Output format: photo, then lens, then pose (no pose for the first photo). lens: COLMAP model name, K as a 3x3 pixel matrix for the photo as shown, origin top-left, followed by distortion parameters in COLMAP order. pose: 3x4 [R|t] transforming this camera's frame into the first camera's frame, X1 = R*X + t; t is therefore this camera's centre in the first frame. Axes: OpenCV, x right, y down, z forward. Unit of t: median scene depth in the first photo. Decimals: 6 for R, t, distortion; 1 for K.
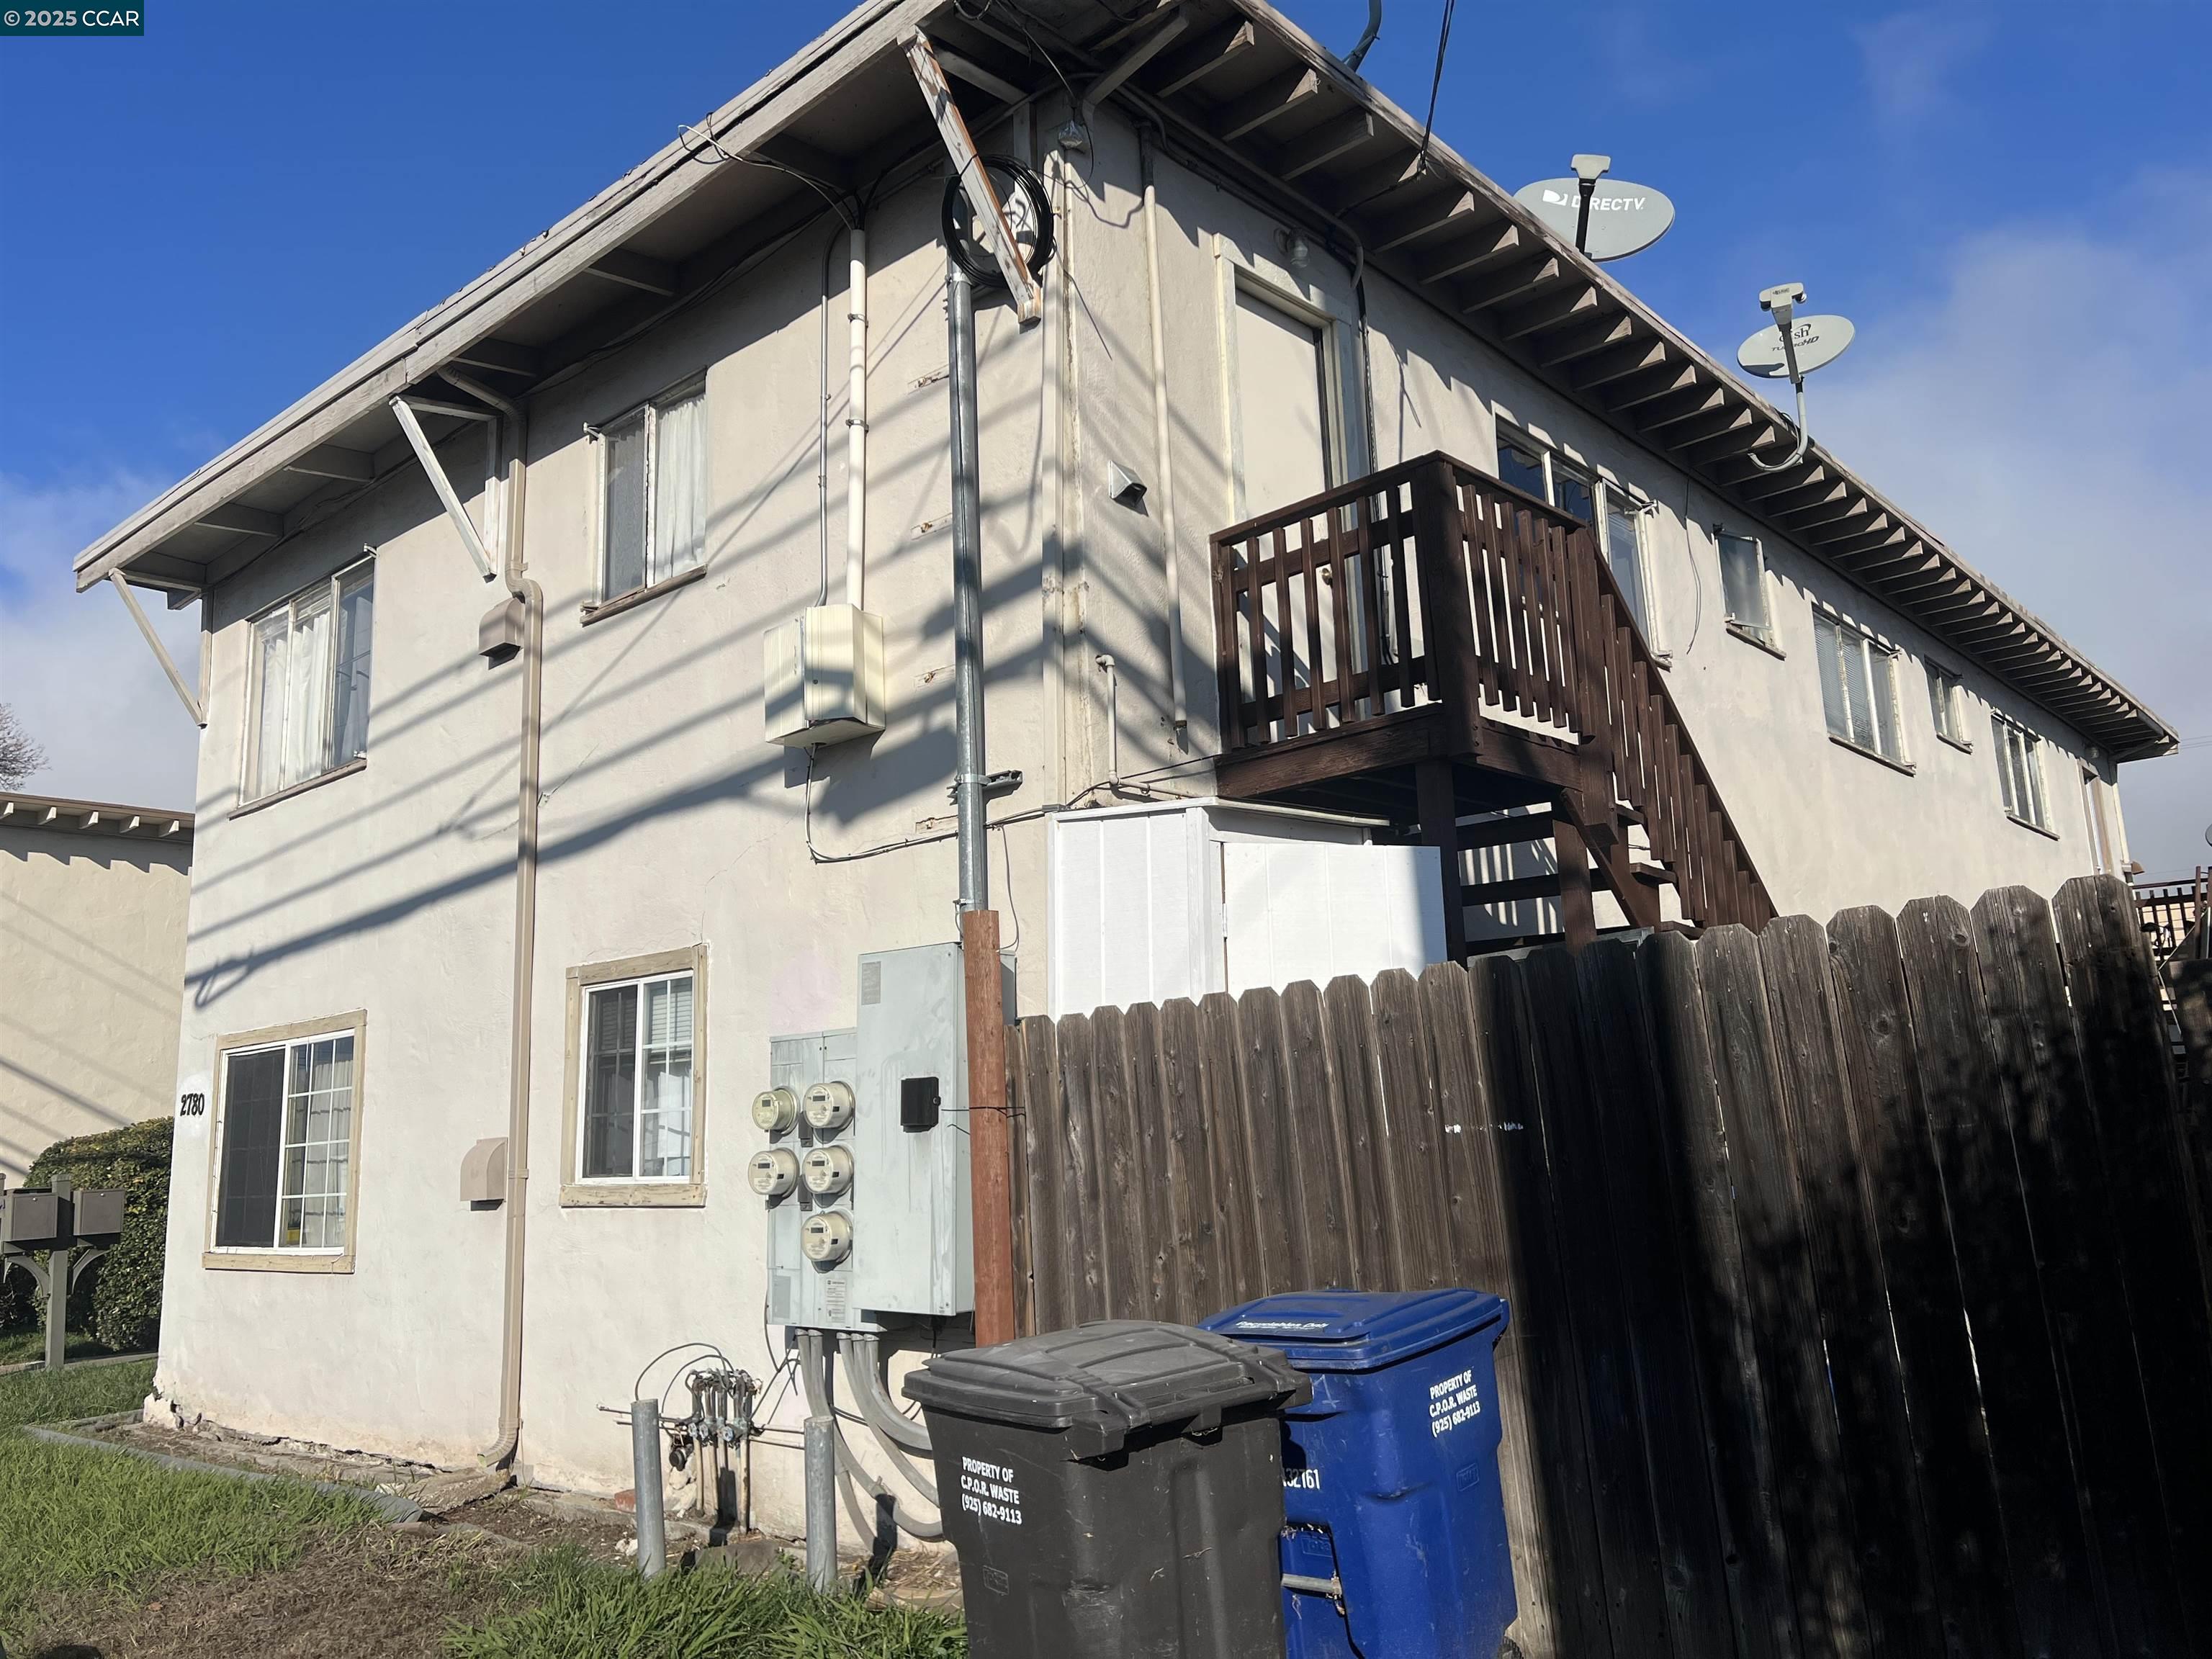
lens RADIAL K [[1657.3, 0, 1106.0], [0, 1657.3, 829.5], [0, 0, 1]] dist [0.068101, -0.080002]
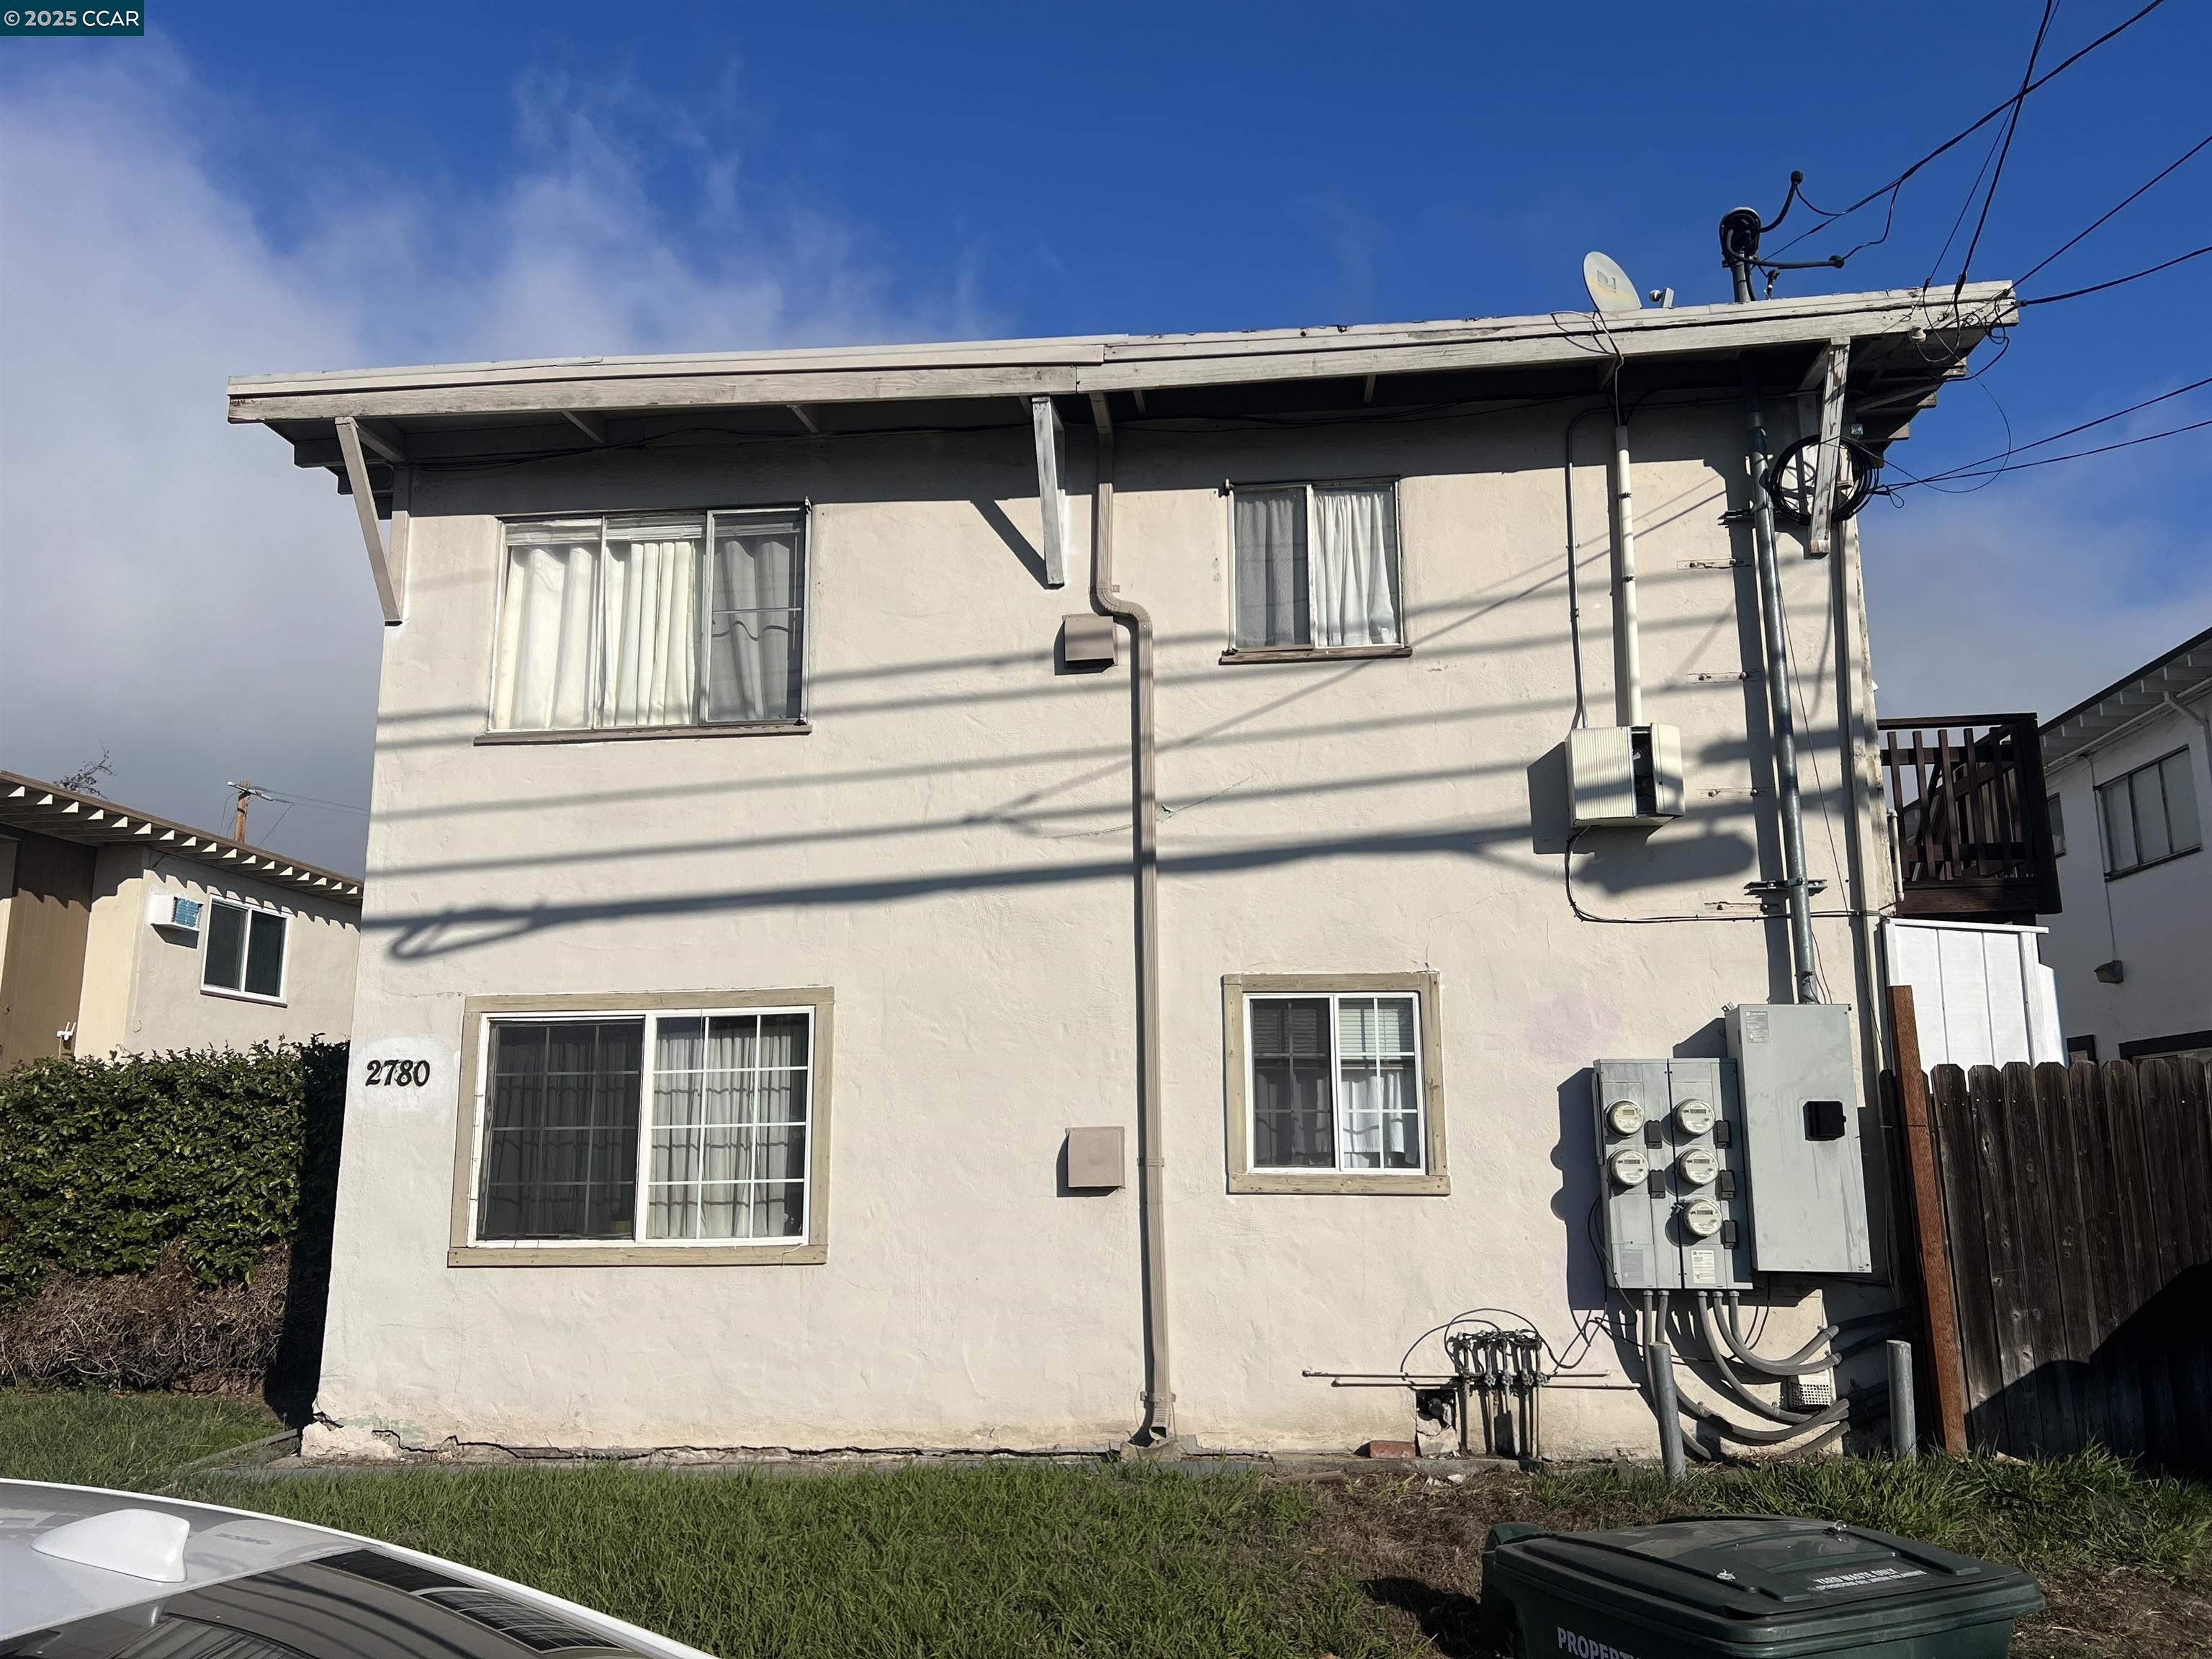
lens RADIAL K [[1669.7, 0, 1109.3], [0, 1669.7, 841.6], [0, 0, 1]] dist [0.061462, -0.061513]
pose [[0.815711, 0.141804, 0.560809, -1.084789], [-0.130858, 0.989591, -0.059888, 0.077041], [-0.563464, -0.024535, 0.825776, 0.152182]]
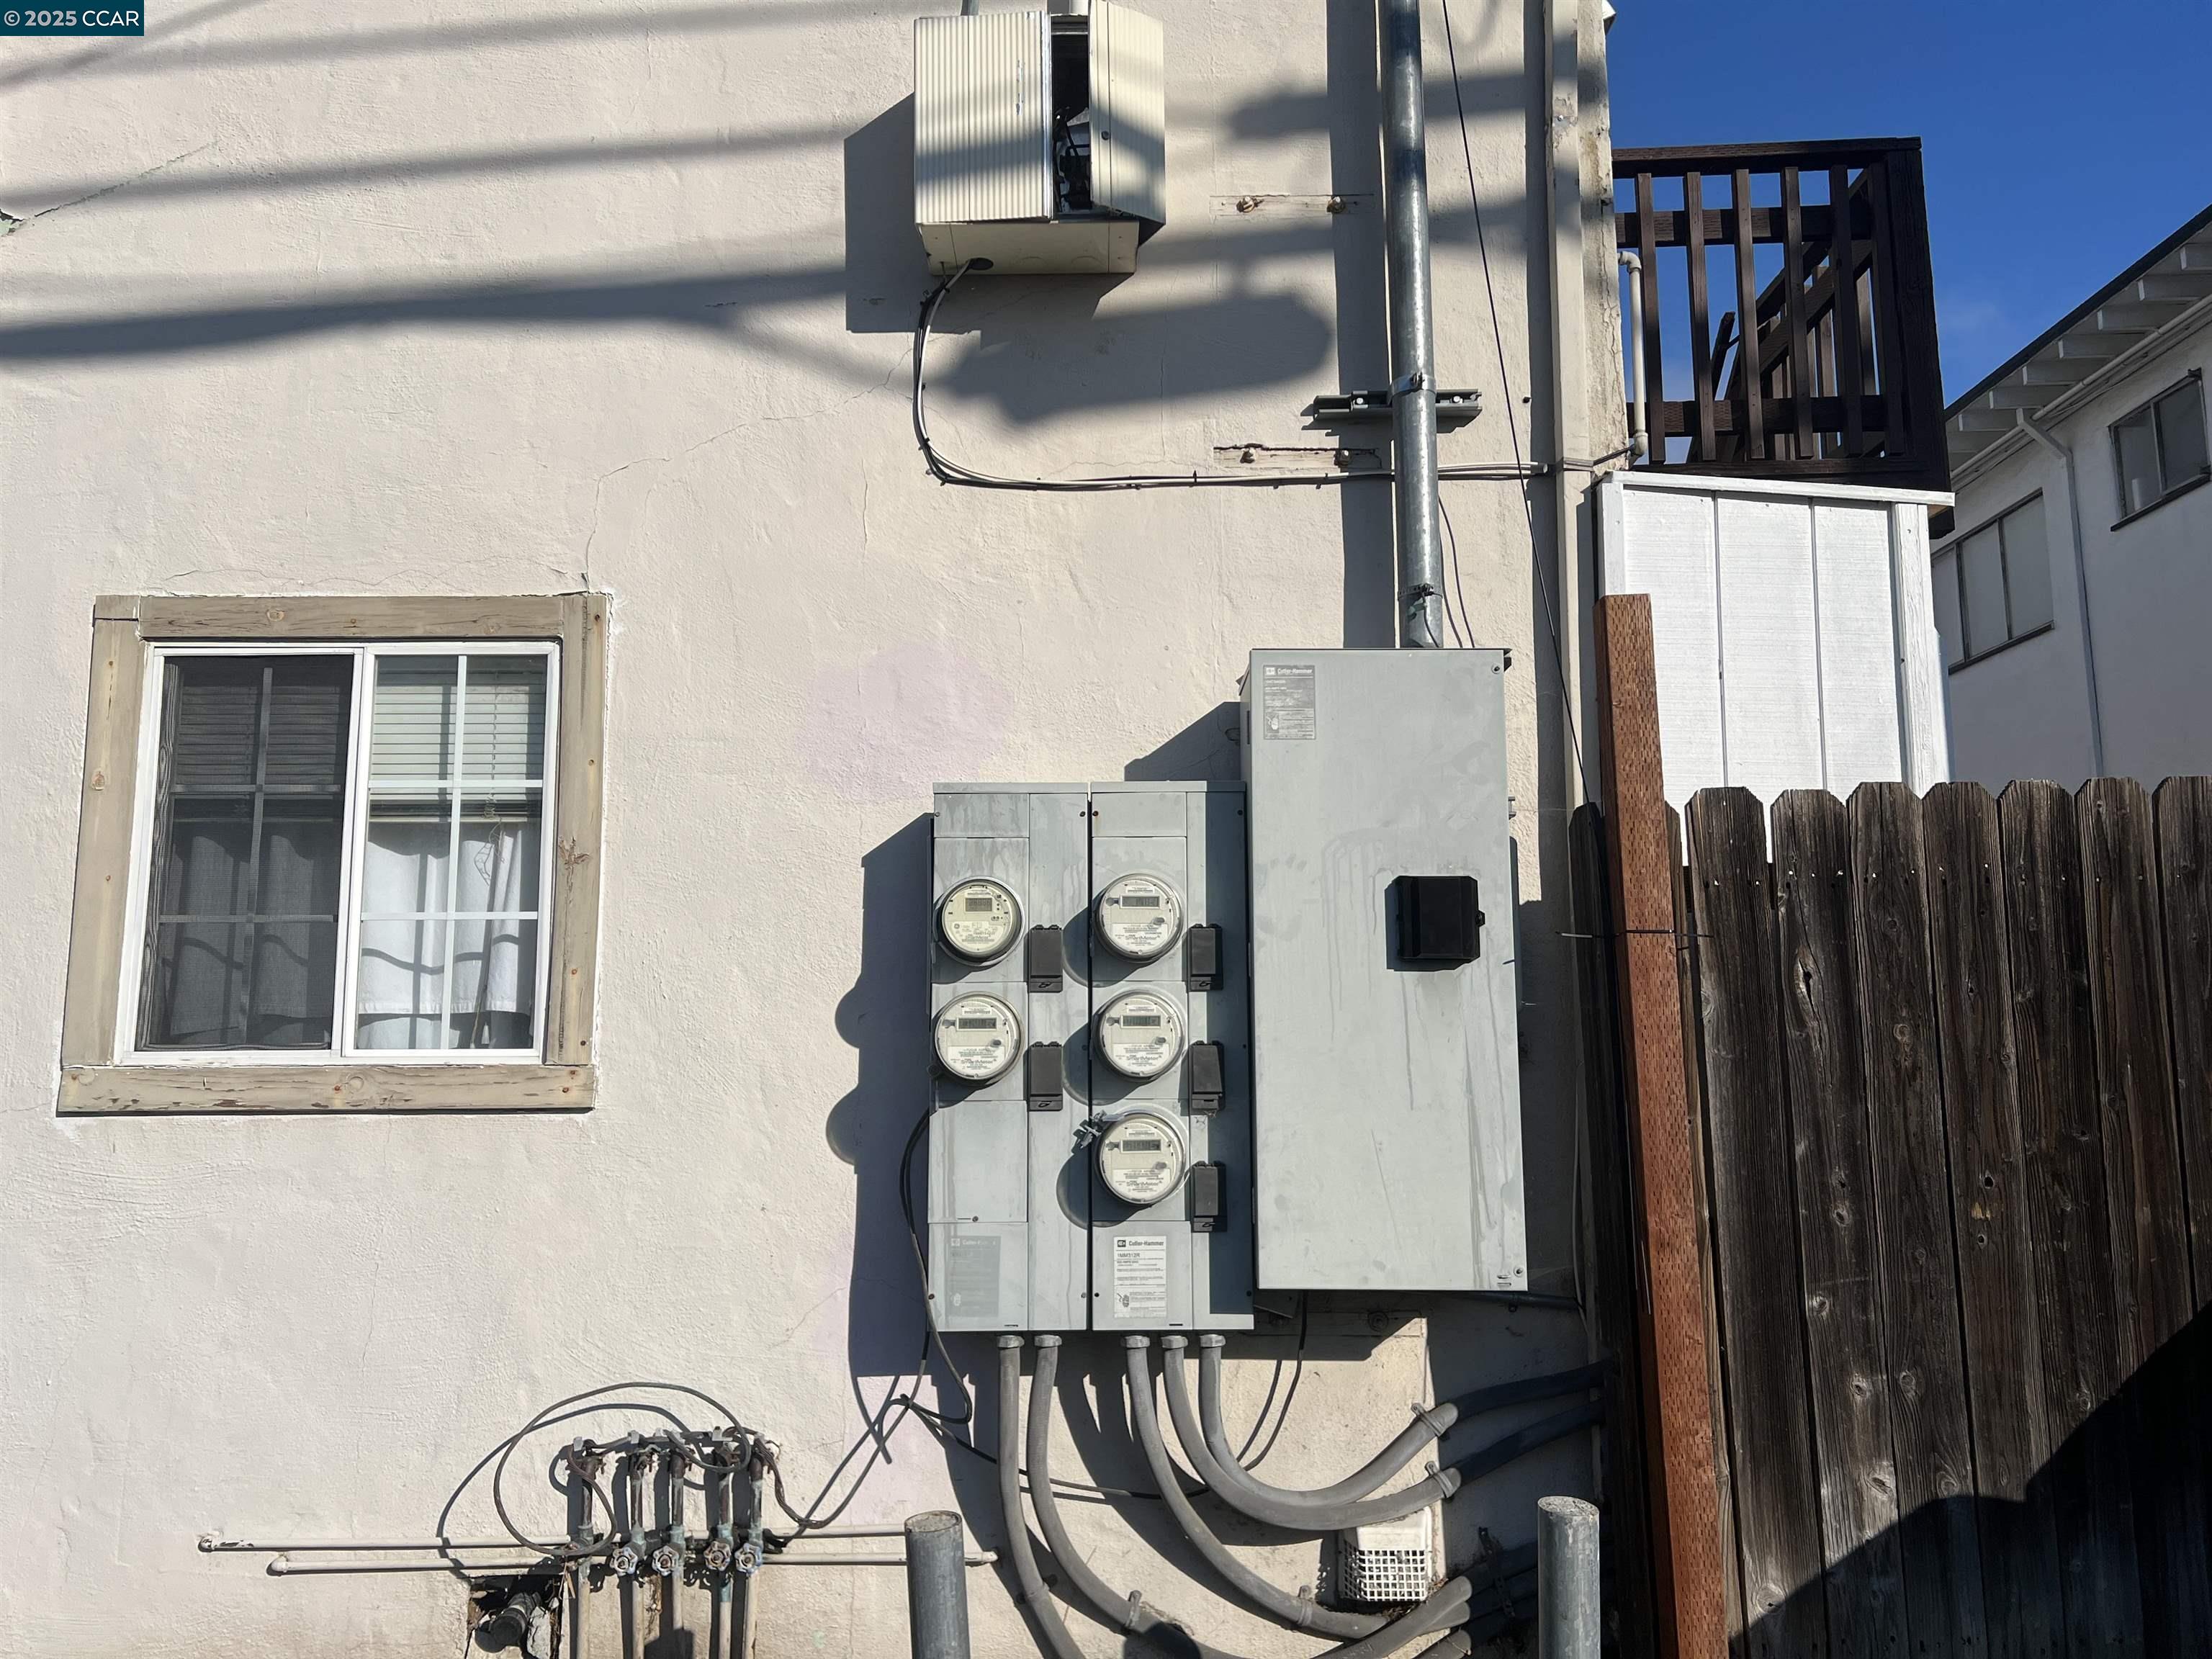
lens RADIAL K [[1657.3, 0, 1106.0], [0, 1657.3, 829.5], [0, 0, 1]] dist [0.068101, -0.080002]
pose [[0.750513, 0.116535, 0.650499, -0.437564], [-0.139259, 0.990115, -0.016706, 0.124031], [-0.646016, -0.078050, 0.759323, 0.503972]]
